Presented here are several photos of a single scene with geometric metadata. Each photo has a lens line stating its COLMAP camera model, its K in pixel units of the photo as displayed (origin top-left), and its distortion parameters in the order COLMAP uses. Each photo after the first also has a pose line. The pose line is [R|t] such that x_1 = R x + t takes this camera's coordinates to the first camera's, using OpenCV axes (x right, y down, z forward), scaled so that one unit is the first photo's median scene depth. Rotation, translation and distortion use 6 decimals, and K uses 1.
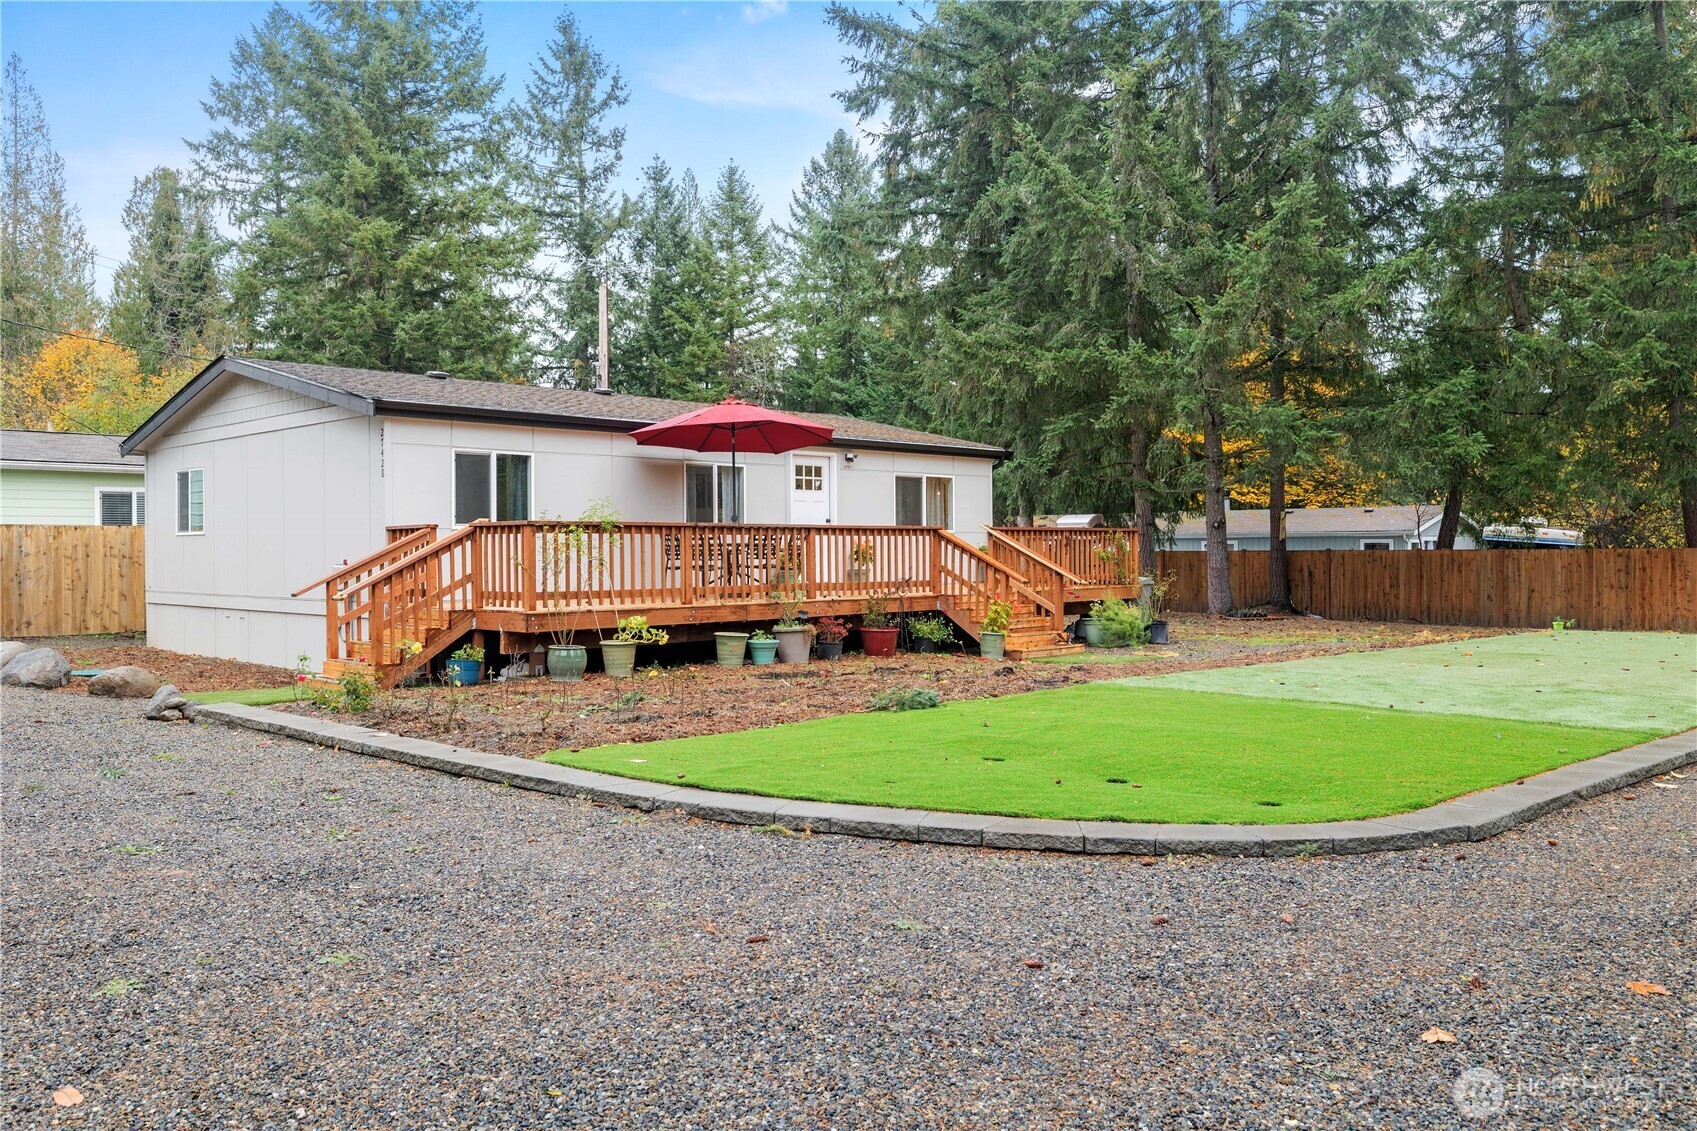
lens RADIAL K [[1318.7, 0, 841.9], [0, 1318.7, 547.6], [0, 0, 1]] dist [0.001140, -0.000810]
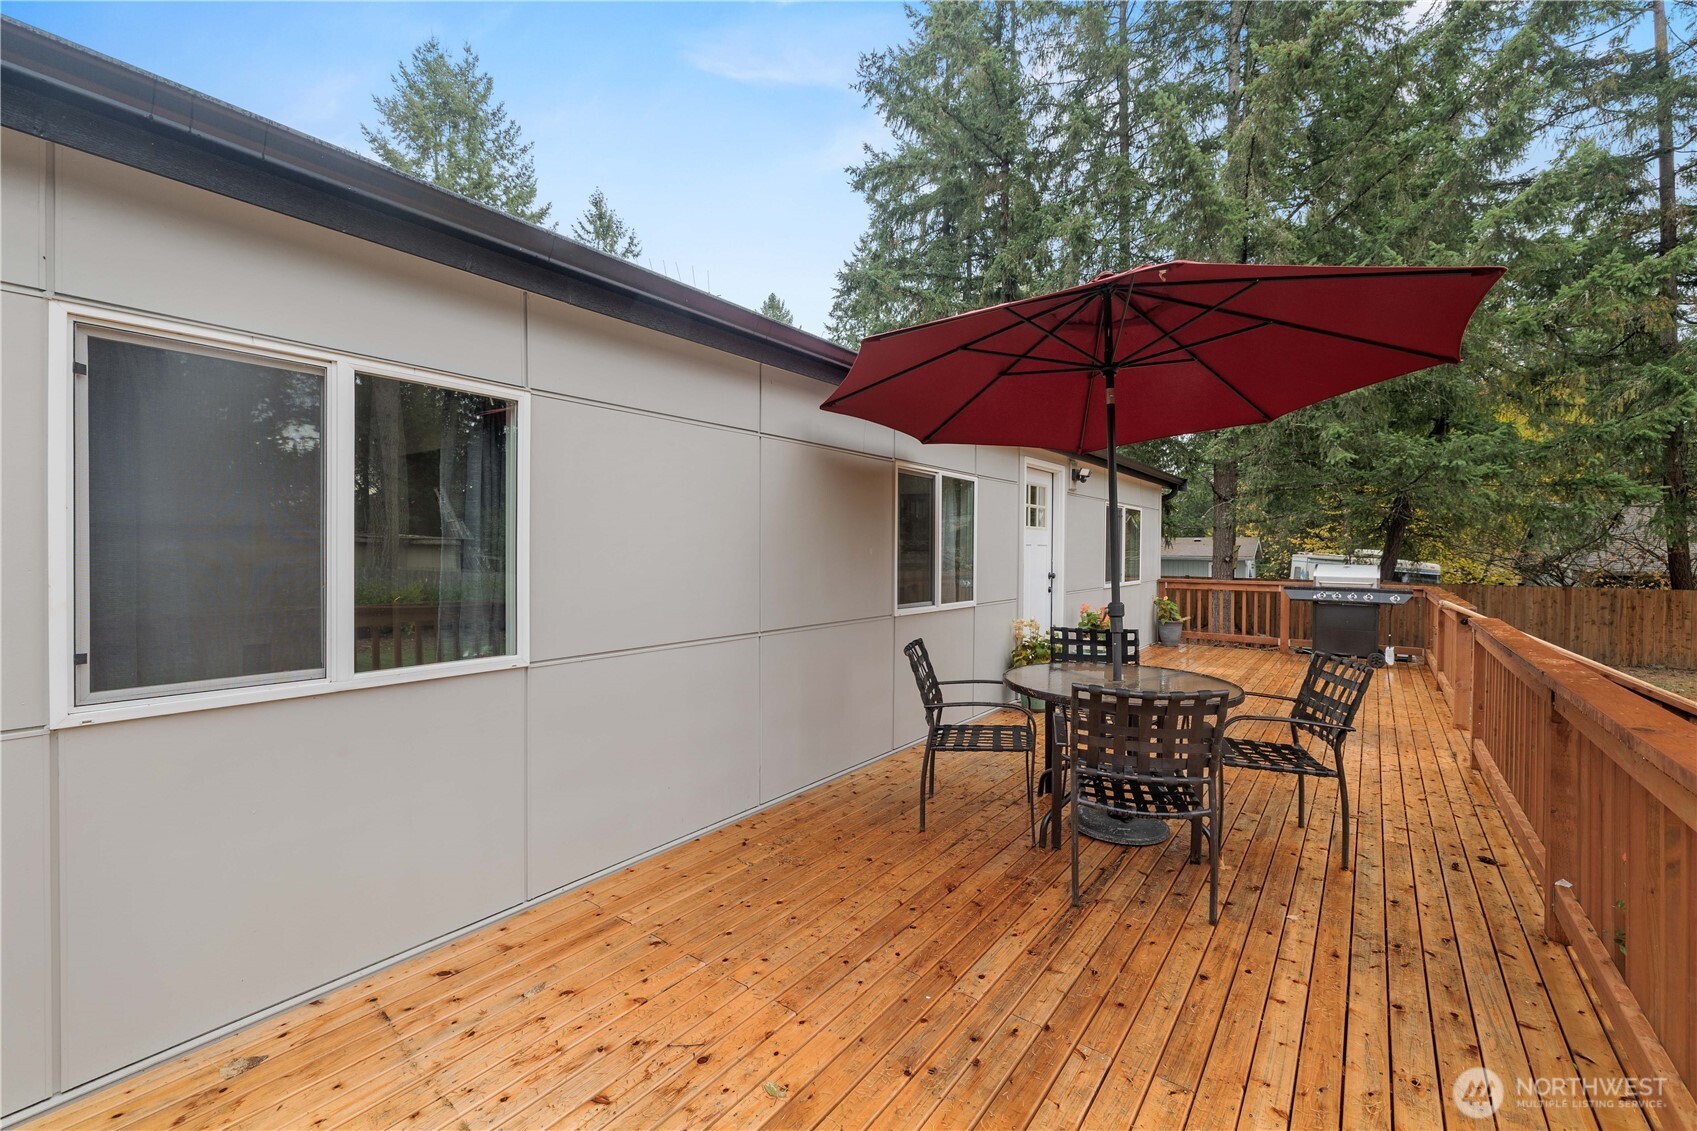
lens RADIAL K [[710.0, 0, 850.0], [0, 710.0, 552.6], [0, 0, 1]] dist [0.002553, 0.000147]
pose [[0.989771, 0.012108, 0.142150, -0.057189], [-0.013095, 0.999896, 0.006011, -0.012173], [-0.142063, -0.007811, 0.989827, 0.256807]]
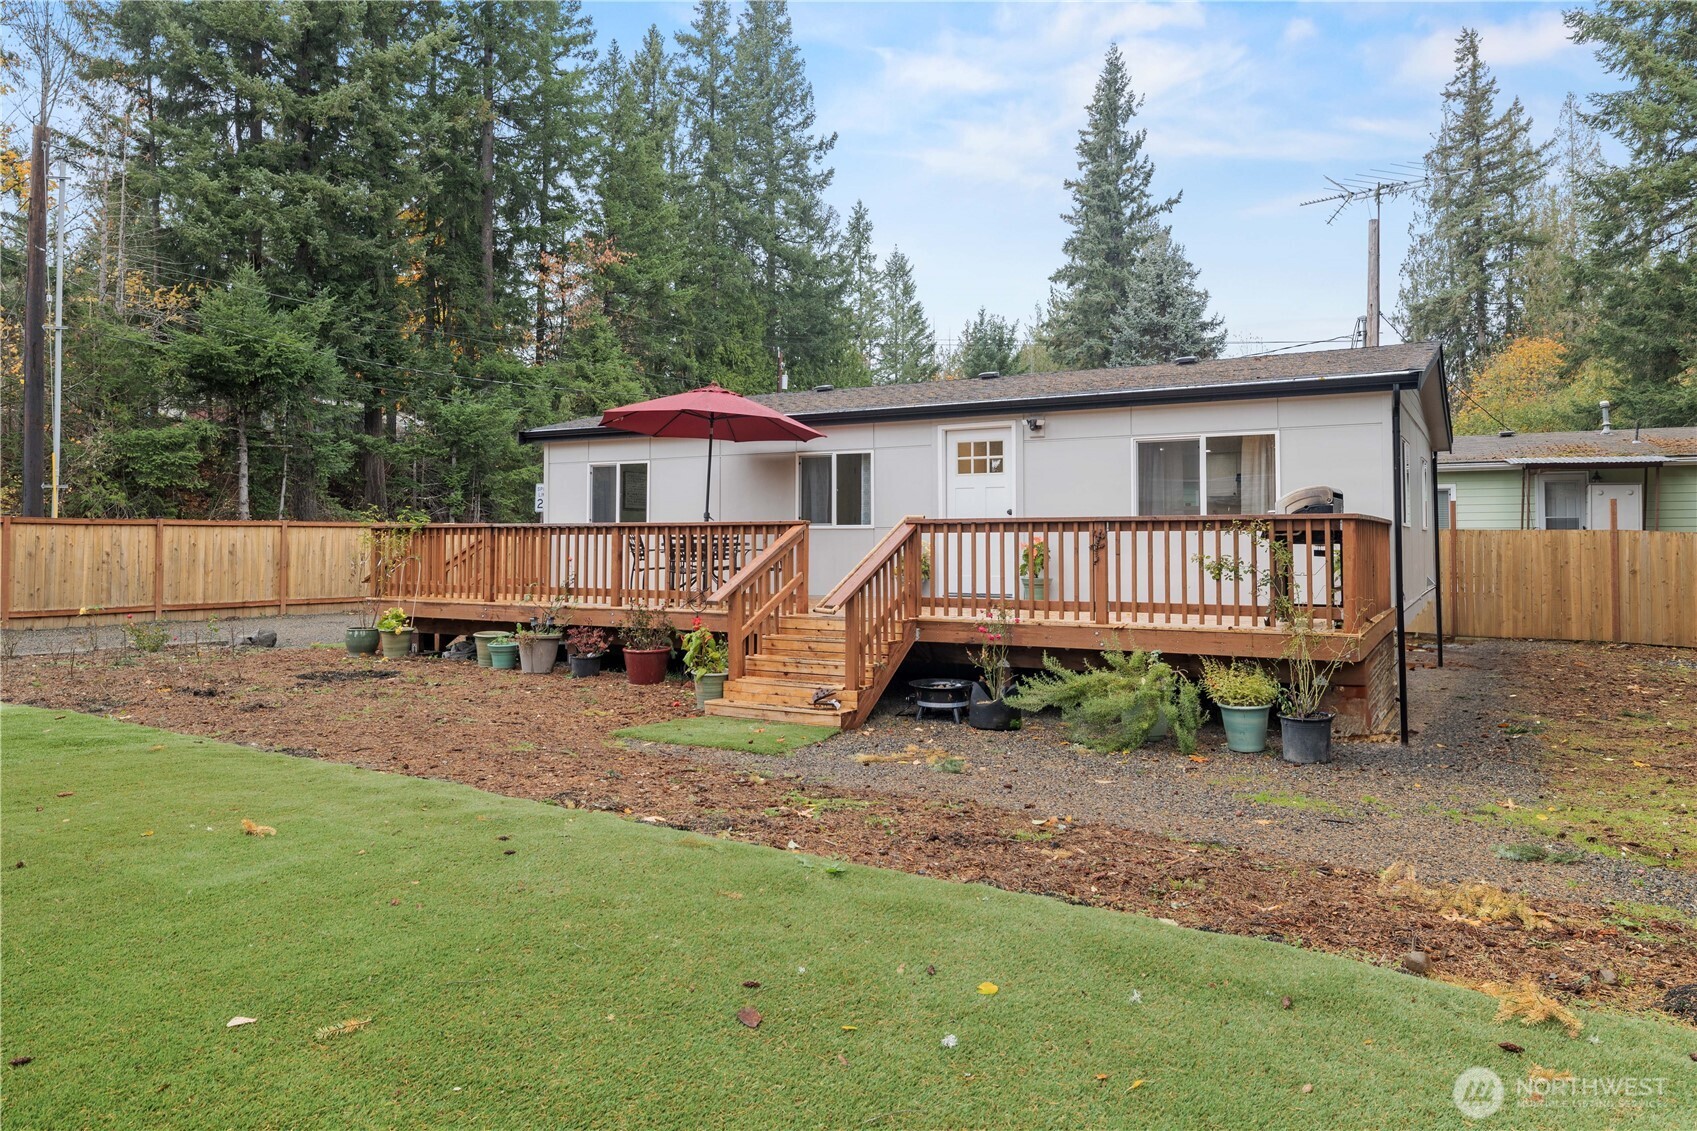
lens RADIAL K [[1137.0, 0, 844.9], [0, 1137.0, 514.6], [0, 0, 1]] dist [0.001374, -0.000685]
pose [[0.253680, -0.019496, -0.967092, 0.222476], [-0.000341, 0.999795, -0.020245, -0.002207], [0.967288, 0.005466, 0.253621, 0.280289]]
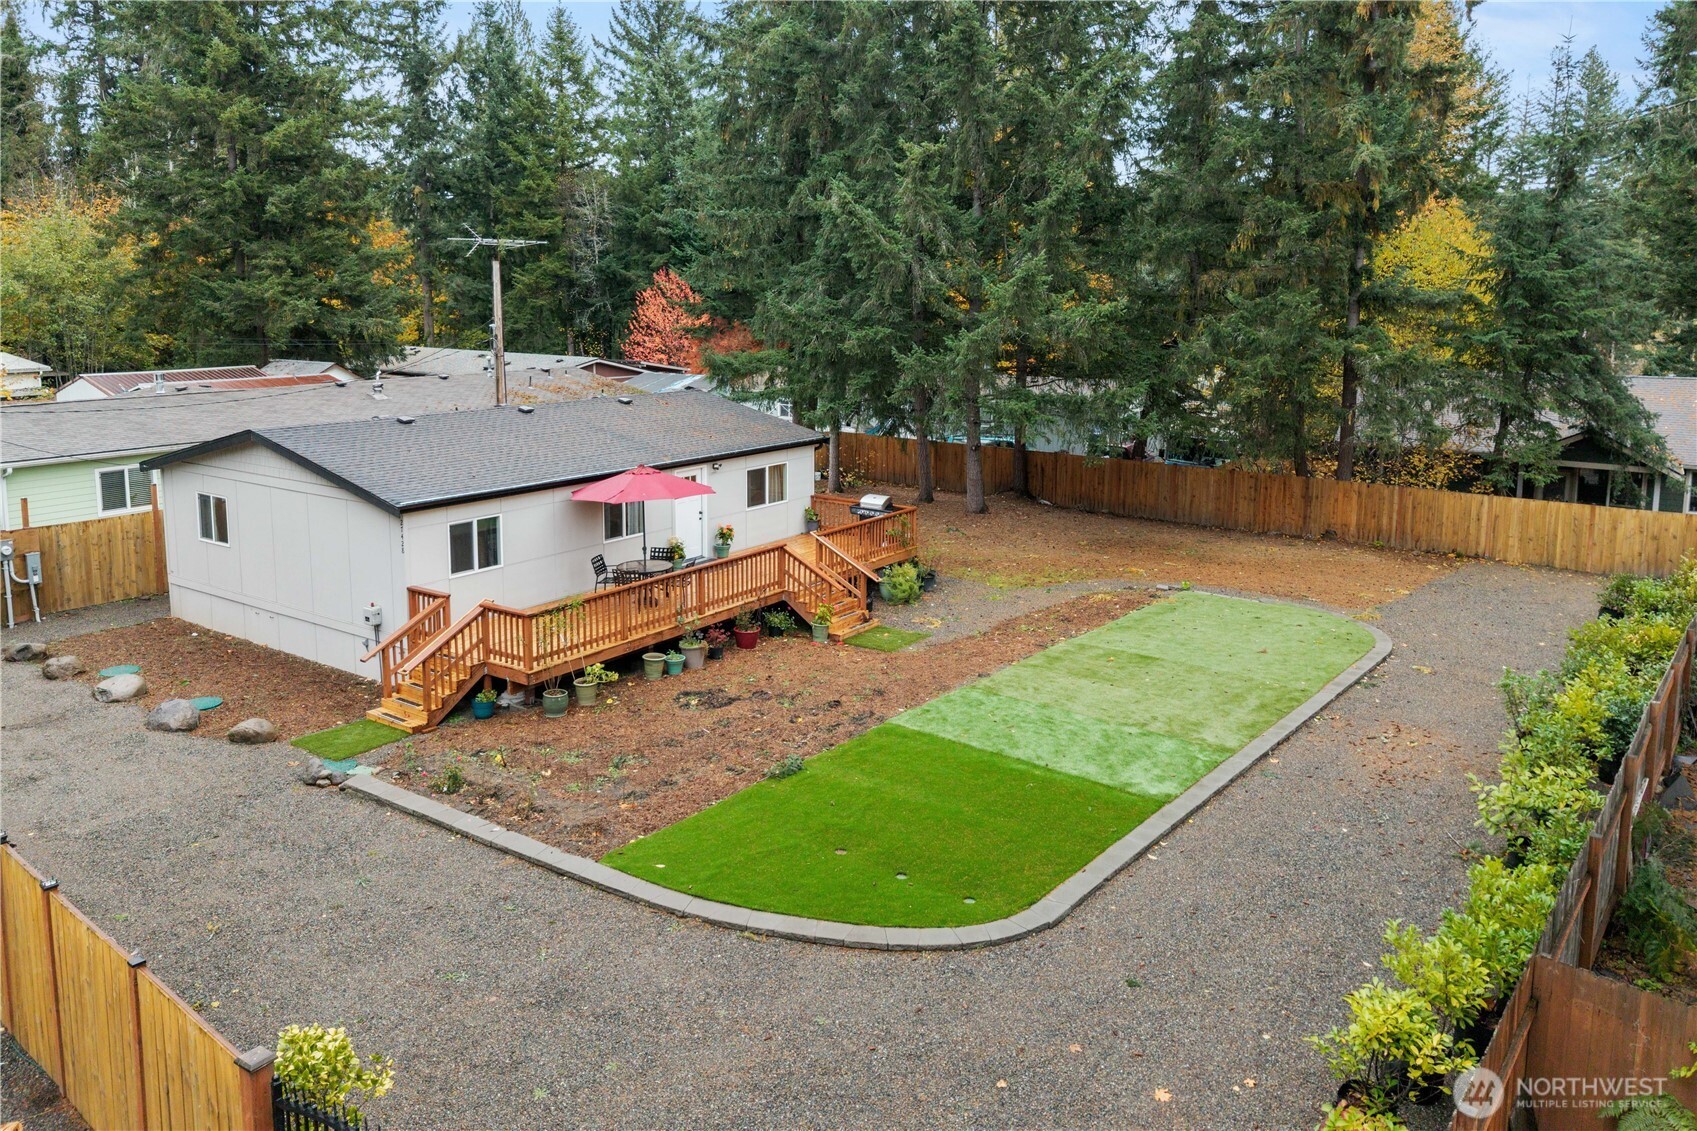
lens RADIAL K [[1212.9, 0, 852.1], [0, 1212.9, 447.2], [0, 0, 1]] dist [0.019405, -0.022630]
pose [[0.986280, -0.010217, 0.164765, -0.023276], [-0.011143, 0.991687, 0.128192, -0.095602], [-0.164705, -0.128269, 0.977967, -0.100334]]
